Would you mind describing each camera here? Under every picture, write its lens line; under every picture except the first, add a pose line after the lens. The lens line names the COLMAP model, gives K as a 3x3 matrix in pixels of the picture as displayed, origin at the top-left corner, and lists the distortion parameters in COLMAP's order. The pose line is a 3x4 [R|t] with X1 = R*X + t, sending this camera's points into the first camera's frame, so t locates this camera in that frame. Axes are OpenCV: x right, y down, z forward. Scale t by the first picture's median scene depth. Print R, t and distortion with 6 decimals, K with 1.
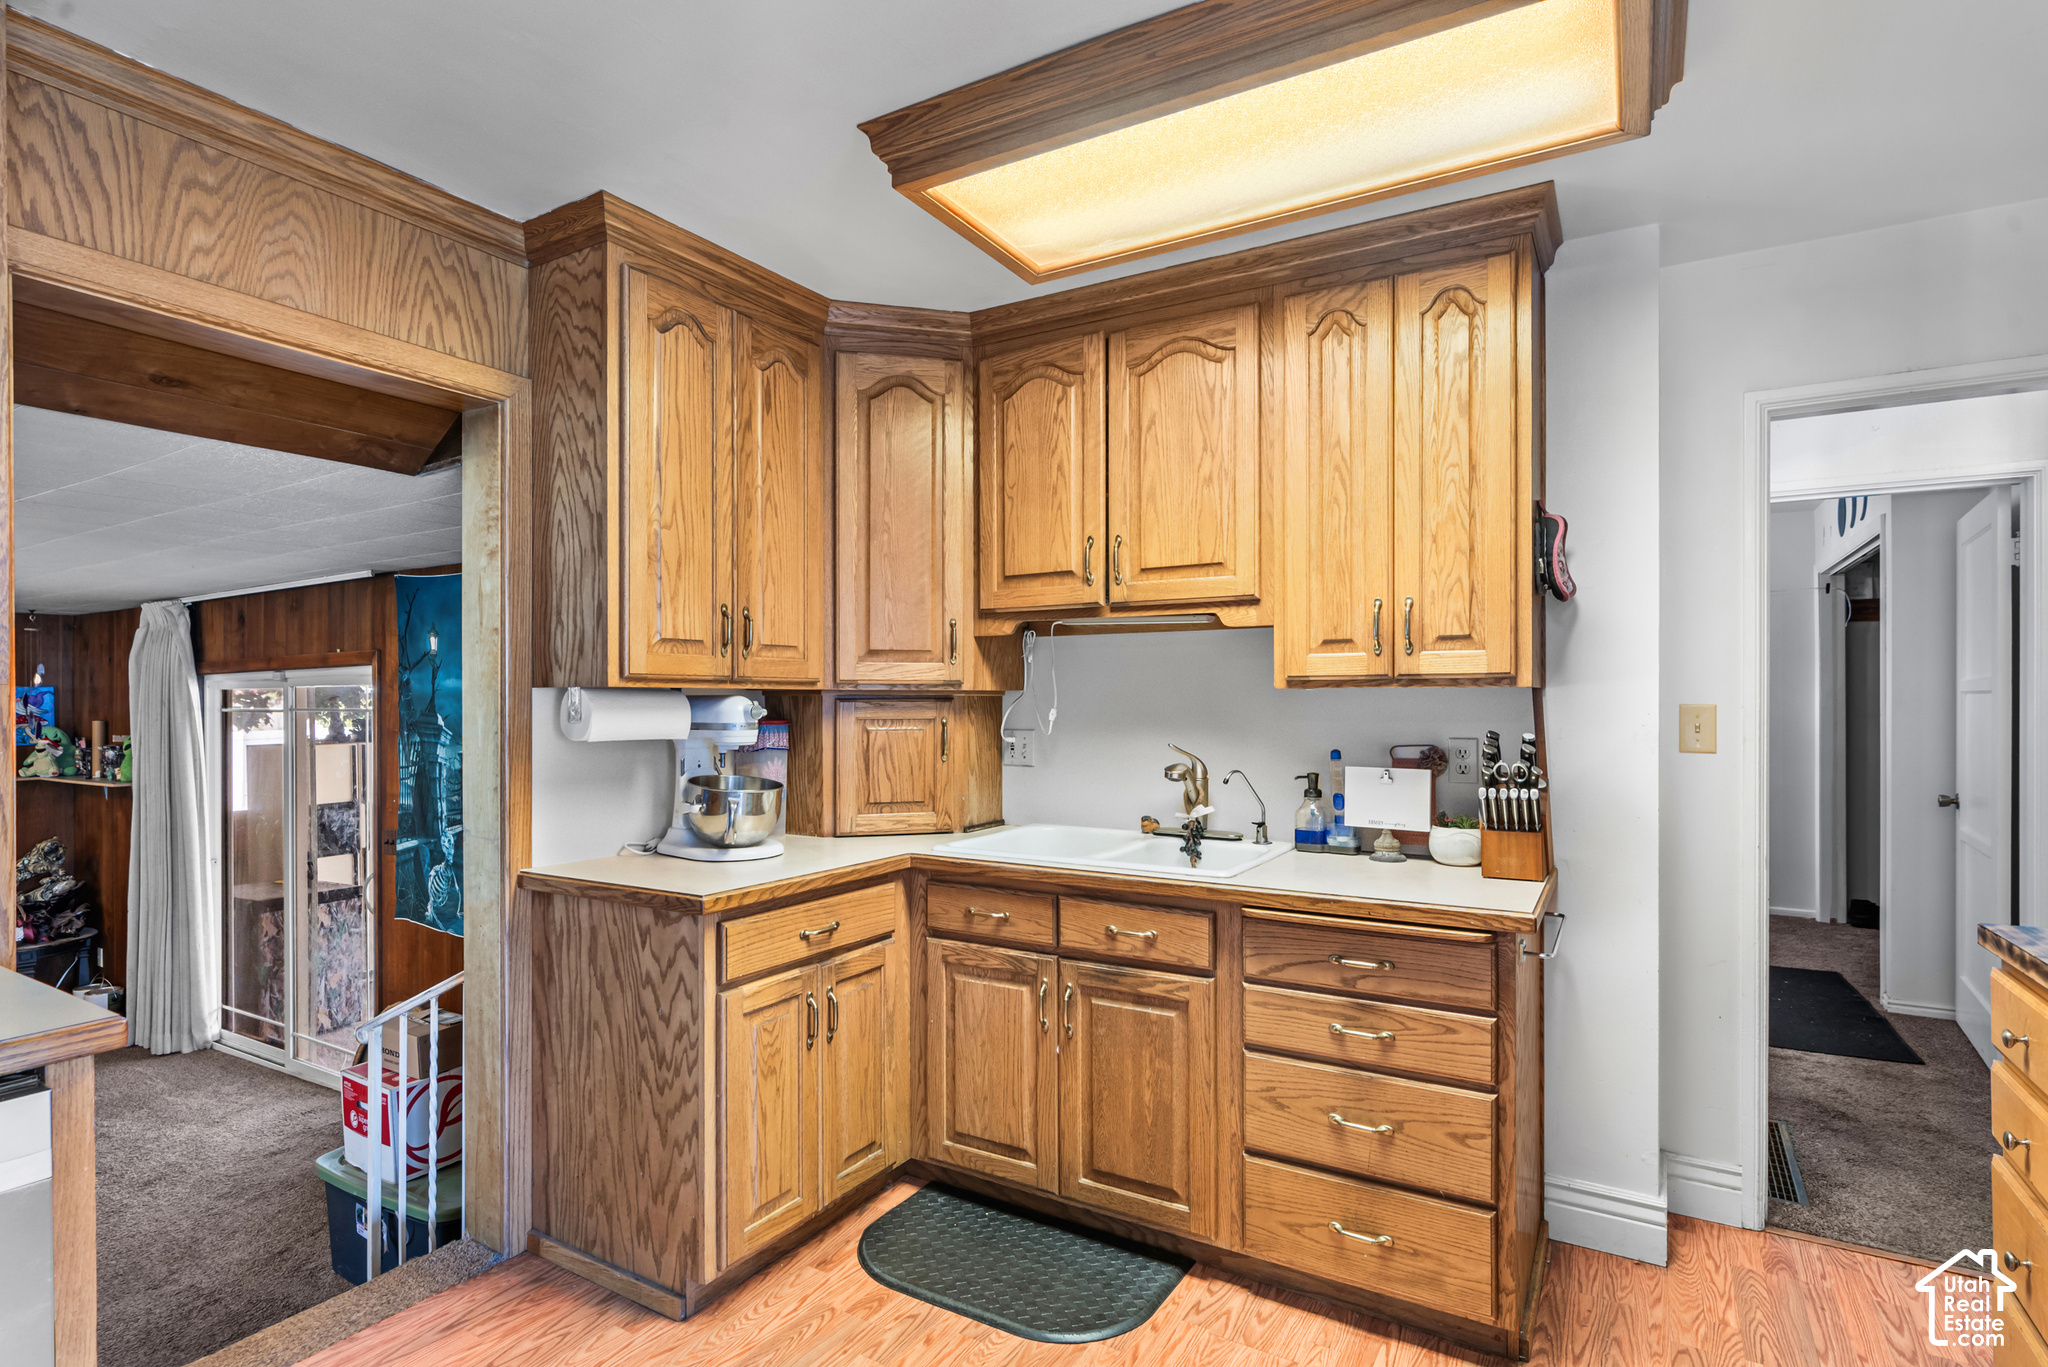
lens RADIAL K [[1020.0, 0, 1024.4], [0, 1020.0, 698.9], [0, 0, 1]] dist [-0.000012, -0.000704]
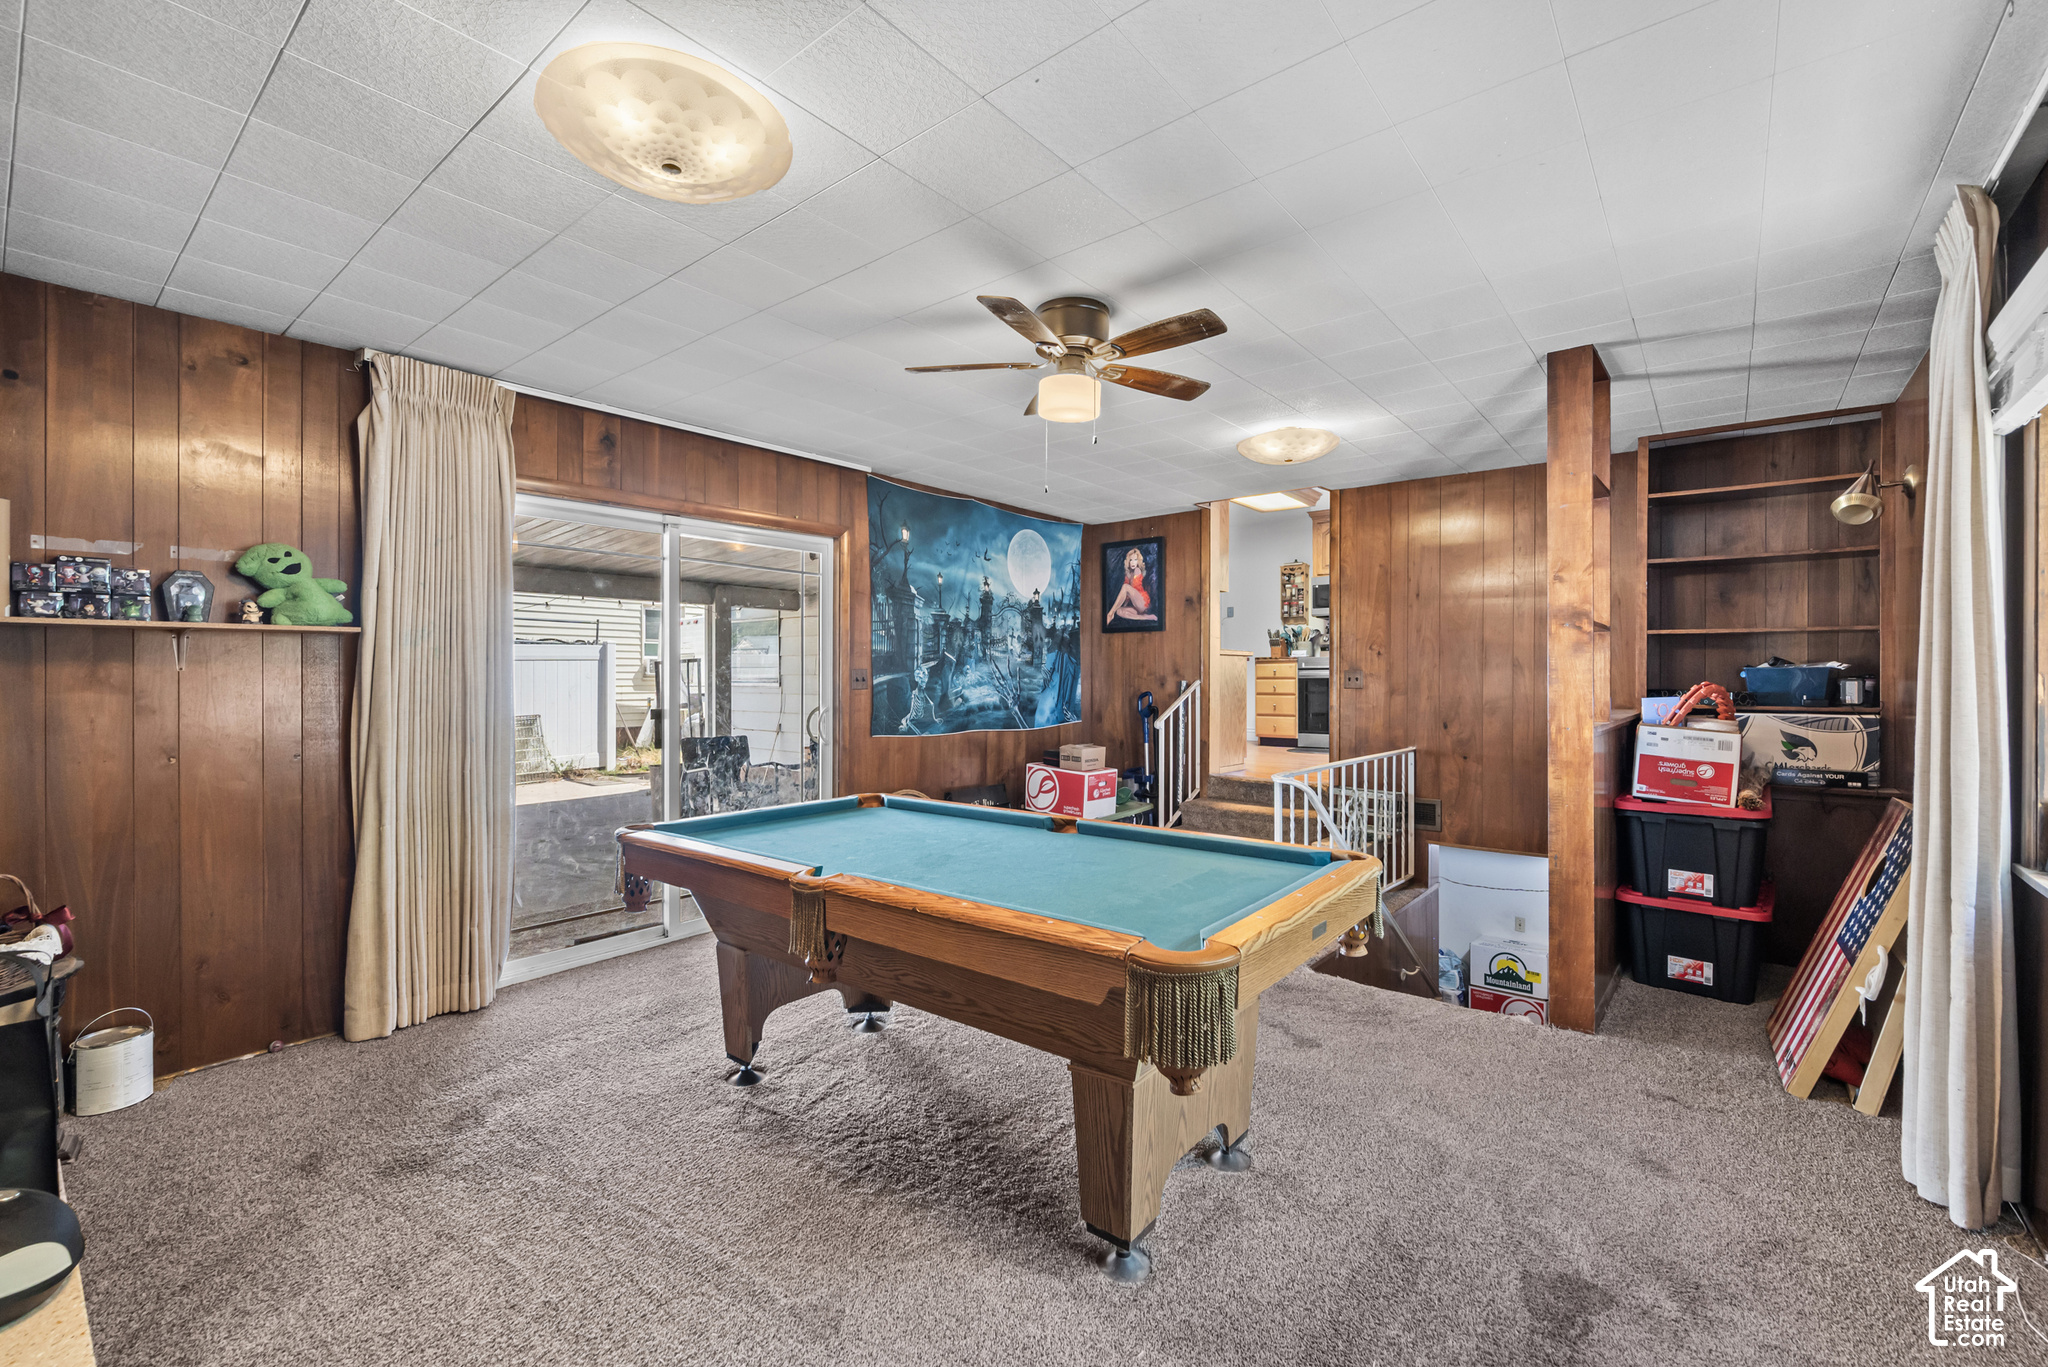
lens RADIAL K [[865.7, 0, 1021.4], [0, 865.7, 670.0], [0, 0, 1]] dist [-0.001846, -0.001188]
pose [[0.147793, 0.009419, 0.988973, -3.116311], [-0.004664, 0.999950, -0.008826, 0.255637], [-0.989007, -0.003308, 0.147830, 1.190356]]
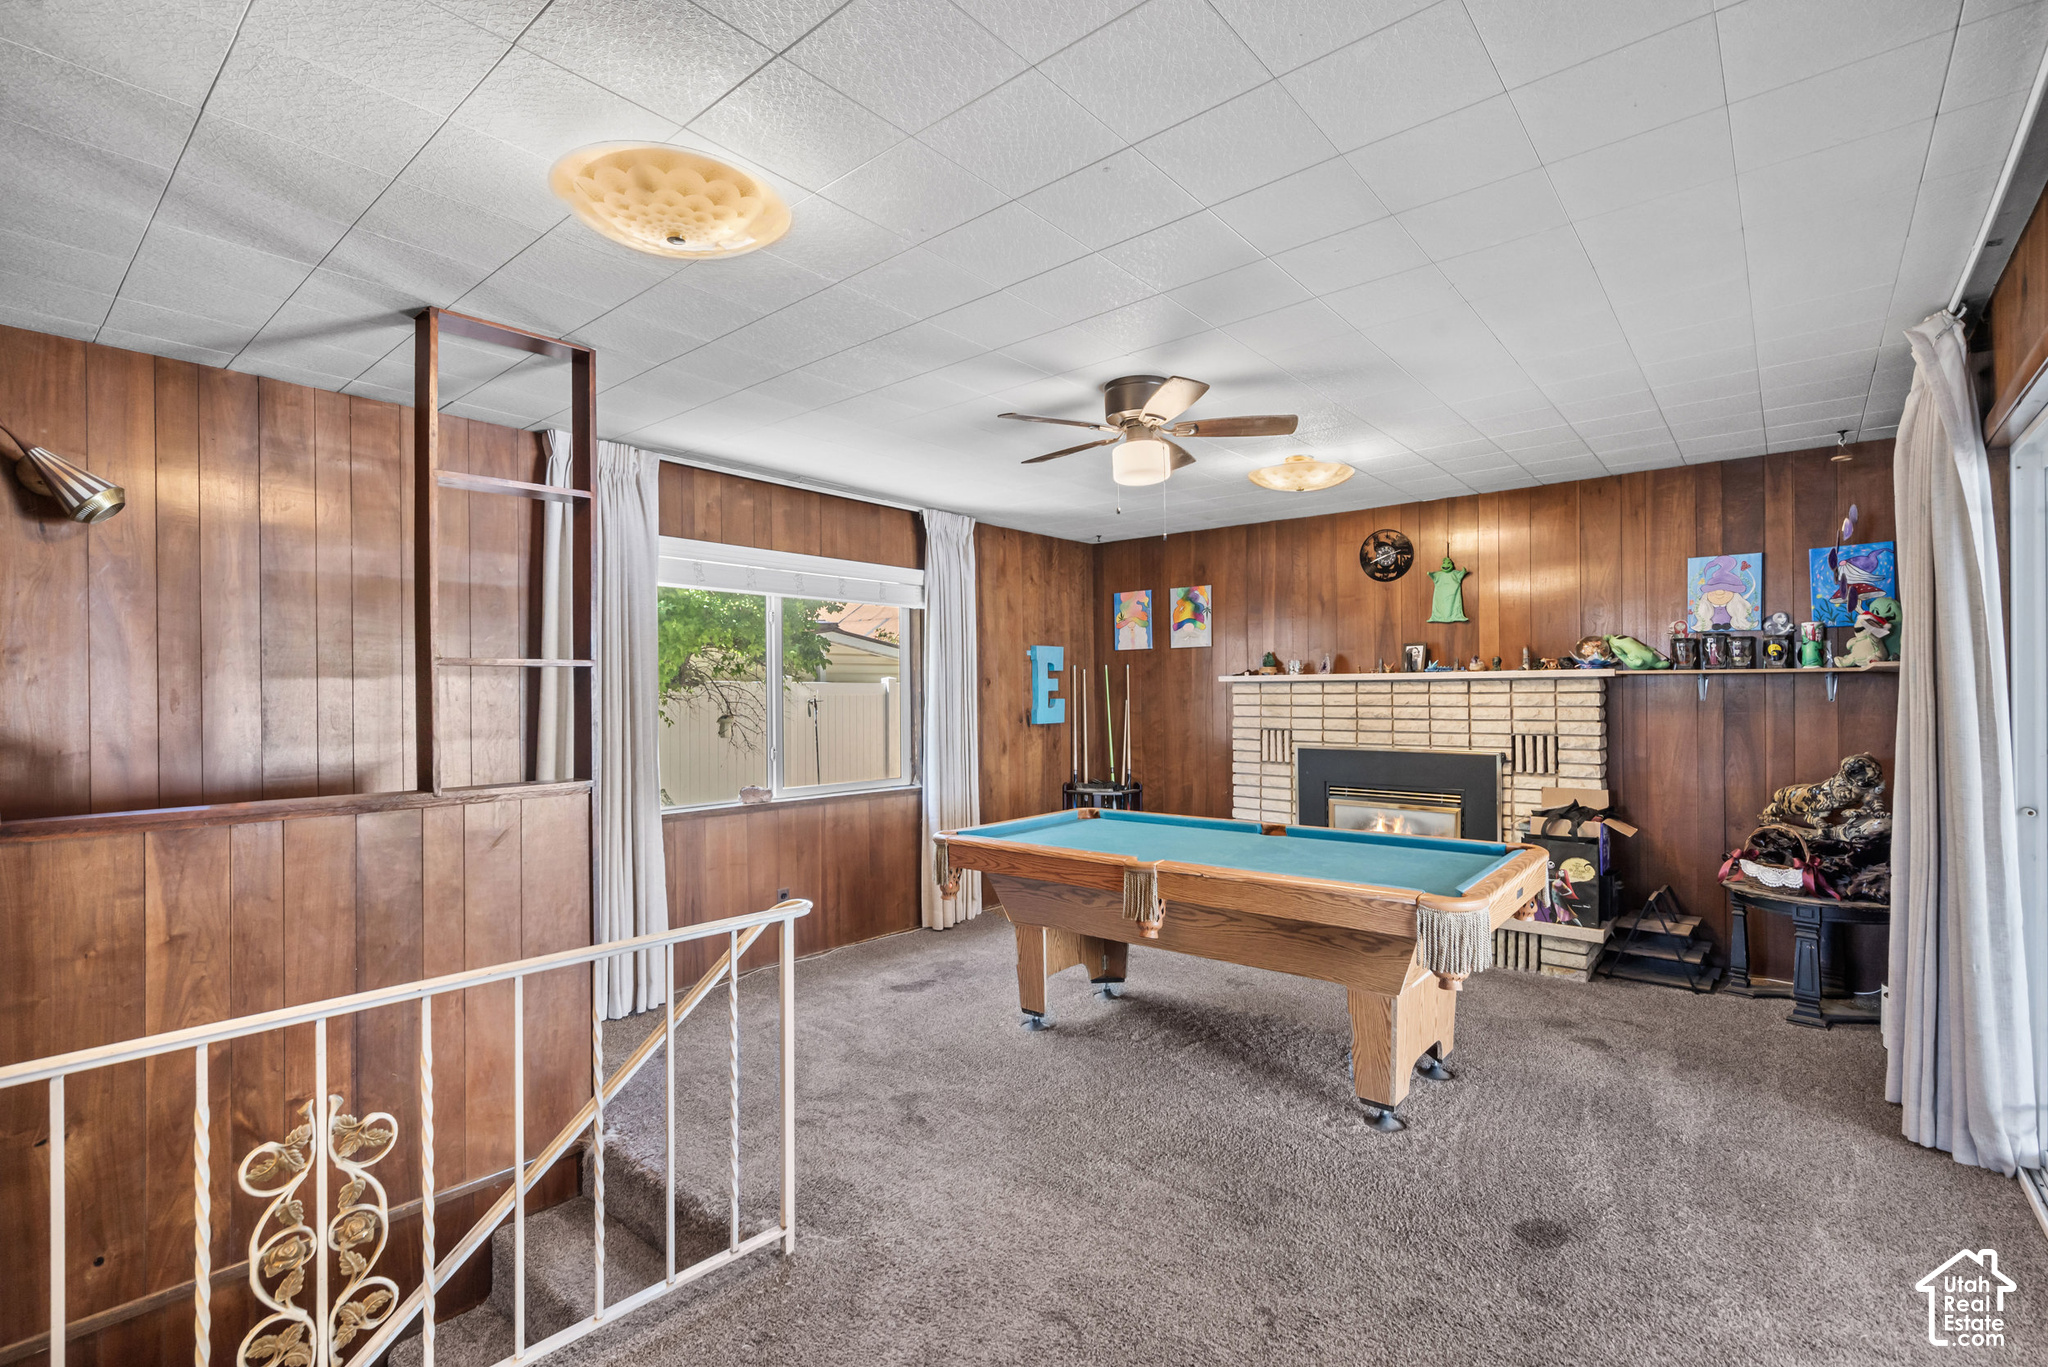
lens RADIAL K [[914.2, 0, 1037.6], [0, 914.2, 697.0], [0, 0, 1]] dist [-0.009646, 0.001435]
pose [[-0.162697, 0.007776, -0.986645, -0.642619], [0.007078, 0.999952, 0.006714, 0.225707], [0.986651, -0.005891, -0.162745, 1.371262]]
